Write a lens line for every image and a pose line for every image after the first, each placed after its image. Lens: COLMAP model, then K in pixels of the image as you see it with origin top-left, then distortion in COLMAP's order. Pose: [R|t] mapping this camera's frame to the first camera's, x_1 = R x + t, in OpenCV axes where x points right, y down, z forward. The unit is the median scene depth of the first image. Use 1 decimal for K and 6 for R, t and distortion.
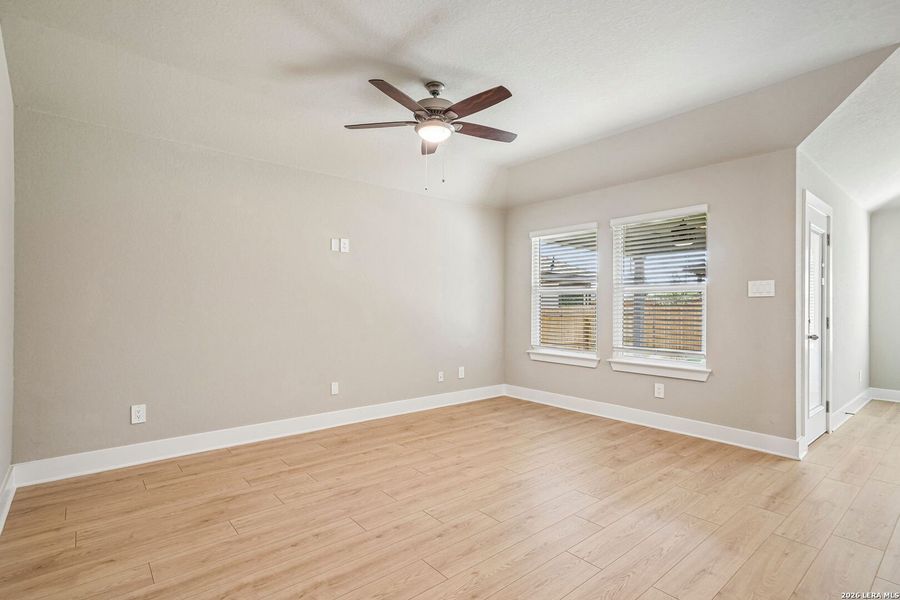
lens RADIAL K [[428.5, 0, 448.7], [0, 428.5, 297.0], [0, 0, 1]] dist [0.004152, 0.004691]
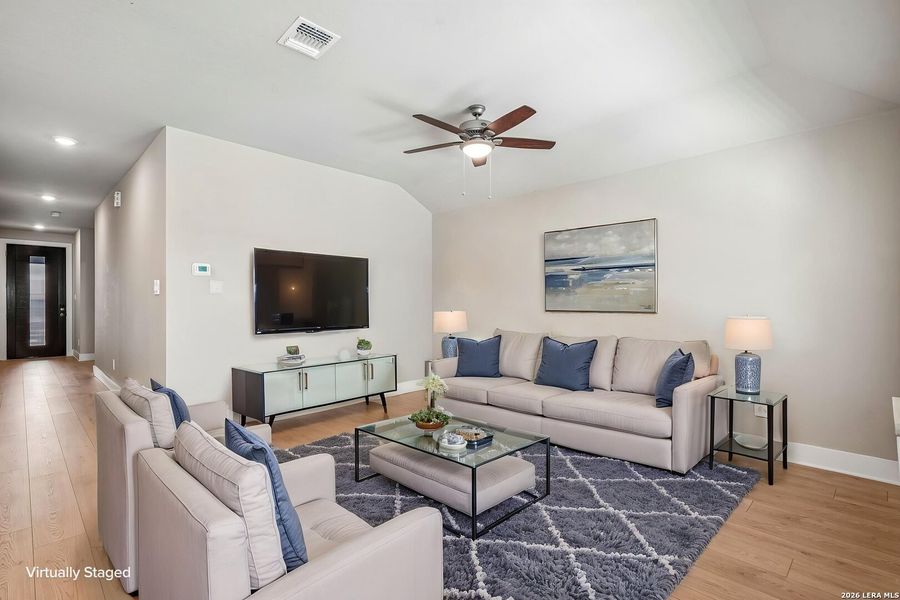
lens RADIAL K [[428.5, 0, 451.0], [0, 428.5, 303.7], [0, 0, 1]] dist [0.004152, 0.004691]
pose [[0.097432, -0.005546, -0.995227, 0.851901], [0.023091, 0.999728, -0.003311, 0.016593], [0.994974, -0.022658, 0.097533, 0.653188]]
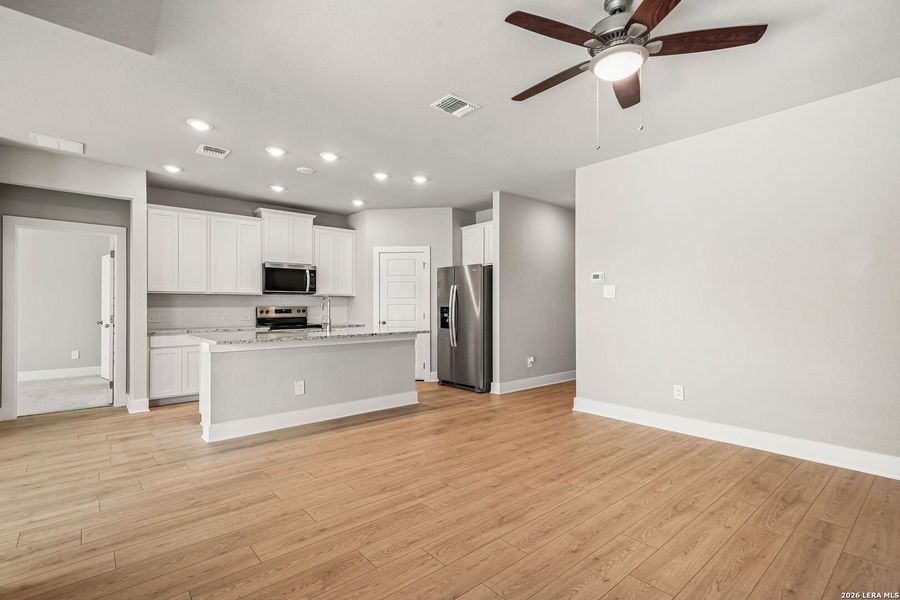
lens RADIAL K [[428.5, 0, 451.7], [0, 428.5, 302.0], [0, 0, 1]] dist [0.004152, 0.004691]
pose [[-0.999633, -0.005990, -0.026414, 0.211080], [-0.005190, 0.999529, -0.030246, 0.026504], [0.026583, -0.030098, -0.999193, 1.357556]]
